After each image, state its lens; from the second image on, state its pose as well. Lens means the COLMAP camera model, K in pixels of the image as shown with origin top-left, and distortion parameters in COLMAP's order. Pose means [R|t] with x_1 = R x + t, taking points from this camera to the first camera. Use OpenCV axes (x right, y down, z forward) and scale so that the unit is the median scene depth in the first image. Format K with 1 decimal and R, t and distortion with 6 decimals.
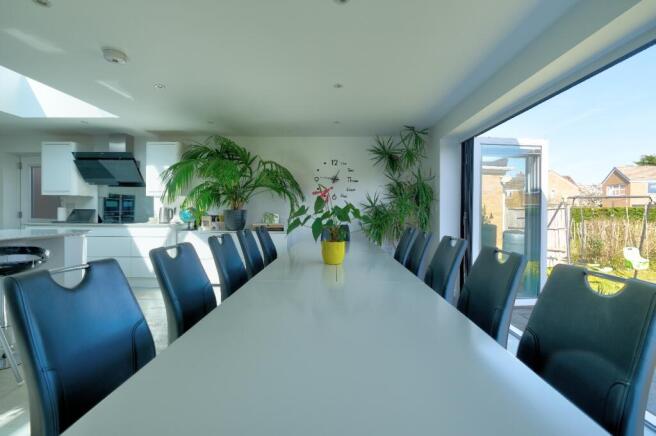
lens RADIAL K [[293.8, 0, 328.0], [0, 293.8, 218.0], [0, 0, 1]] dist [0.000625, -0.000080]
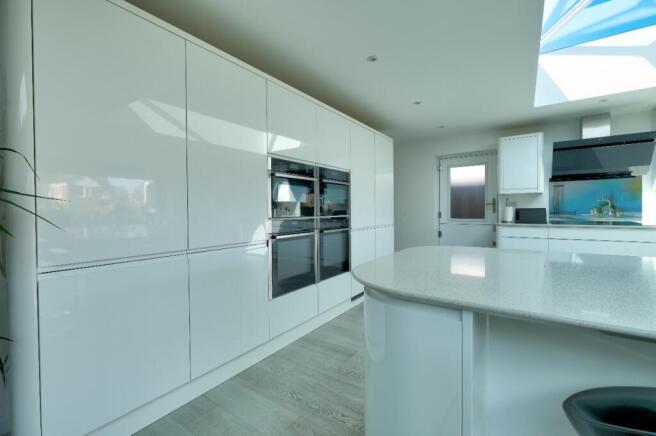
lens RADIAL K [[283.7, 0, 329.1], [0, 283.7, 214.0], [0, 0, 1]] dist [0.000261, 0.000002]
pose [[0.830056, -0.005431, -0.557654, -0.602527], [0.001244, 0.999968, -0.007888, -0.004176], [0.557679, 0.005854, 0.830036, -0.044039]]
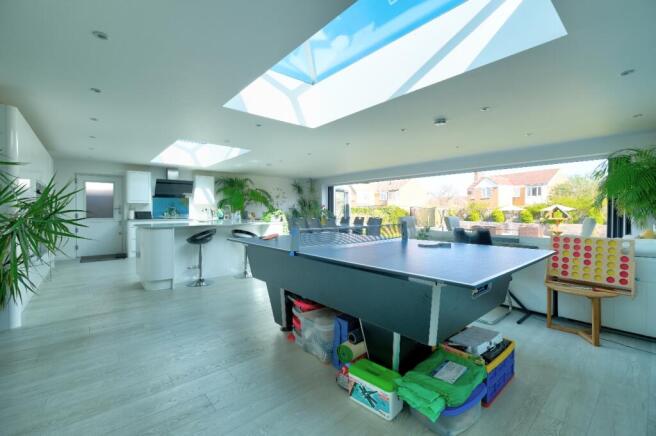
lens RADIAL K [[283.7, 0, 329.1], [0, 283.7, 214.0], [0, 0, 1]] dist [0.000261, 0.000002]
pose [[0.750332, -0.015338, 0.660883, -0.770039], [0.023124, 0.999728, -0.003051, 0.009486], [-0.660656, 0.017571, 0.750483, -0.604536]]
